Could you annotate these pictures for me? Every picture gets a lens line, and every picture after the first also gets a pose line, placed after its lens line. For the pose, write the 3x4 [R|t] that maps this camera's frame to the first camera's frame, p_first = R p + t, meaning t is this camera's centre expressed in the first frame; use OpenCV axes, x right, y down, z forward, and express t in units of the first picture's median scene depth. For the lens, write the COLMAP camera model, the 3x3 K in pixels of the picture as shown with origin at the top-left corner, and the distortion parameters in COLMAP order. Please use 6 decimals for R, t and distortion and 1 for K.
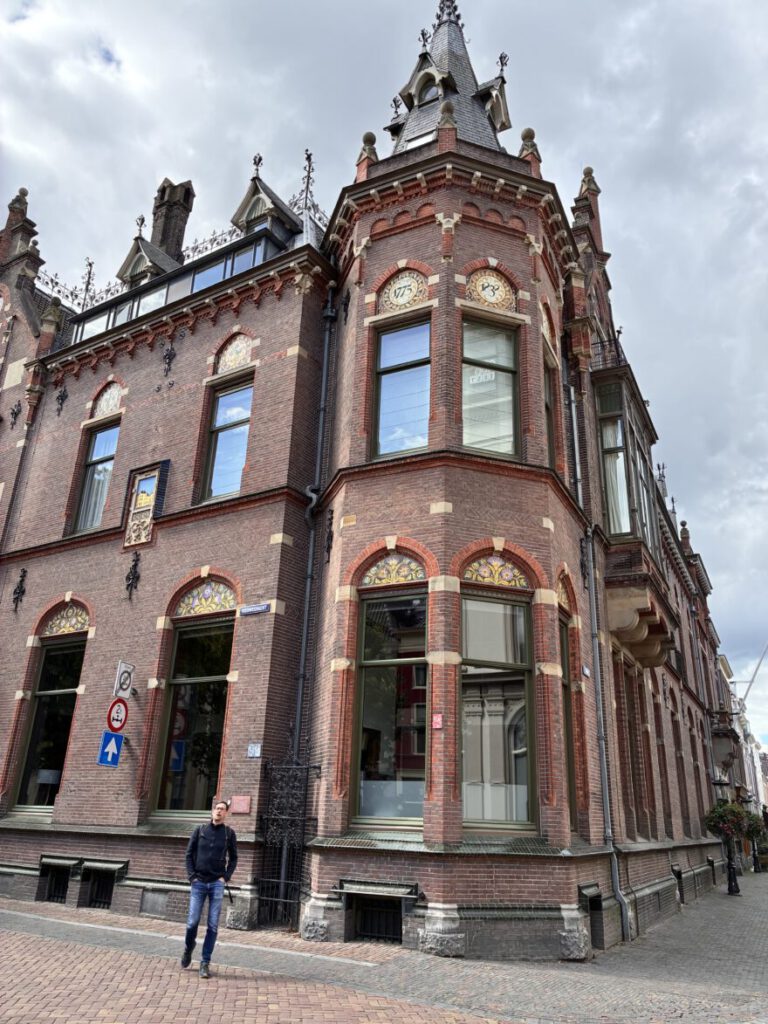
lens RADIAL K [[774.7, 0, 384.0], [0, 774.7, 512.0], [0, 0, 1]] dist [0.055649, -0.073206]
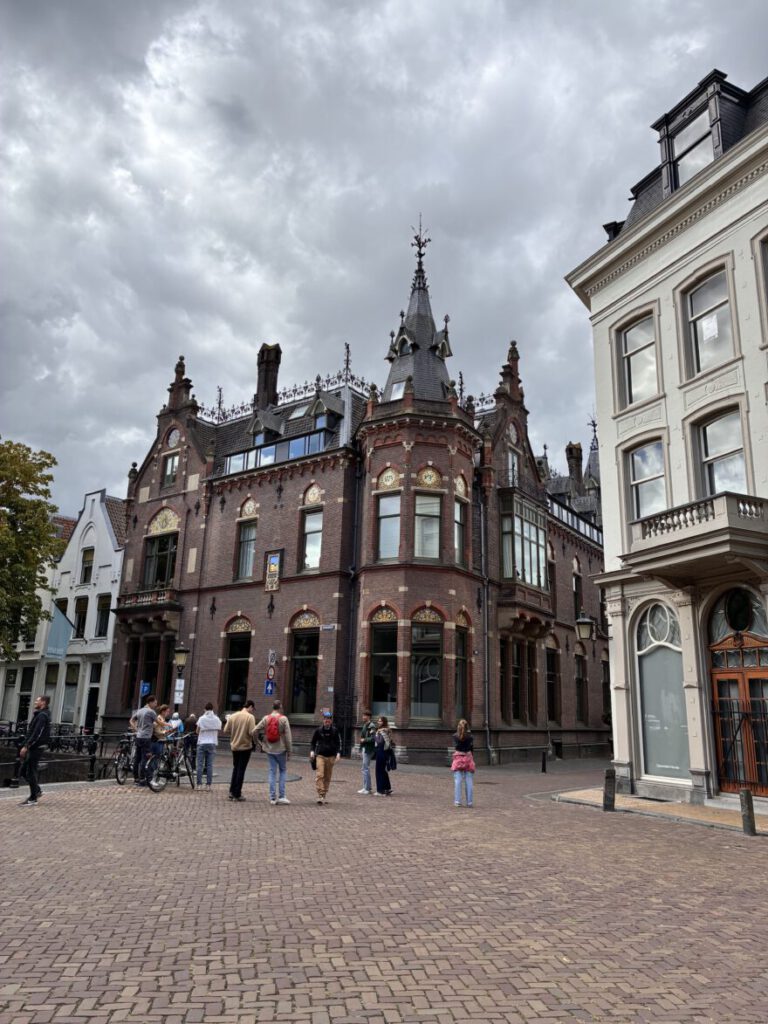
lens RADIAL K [[774.7, 0, 384.0], [0, 774.7, 512.0], [0, 0, 1]] dist [0.055649, -0.073206]
pose [[0.994006, -0.034724, -0.103666, 0.221654], [0.046152, 0.992864, 0.109963, -0.413964], [0.099107, -0.114088, 0.988515, -1.082803]]
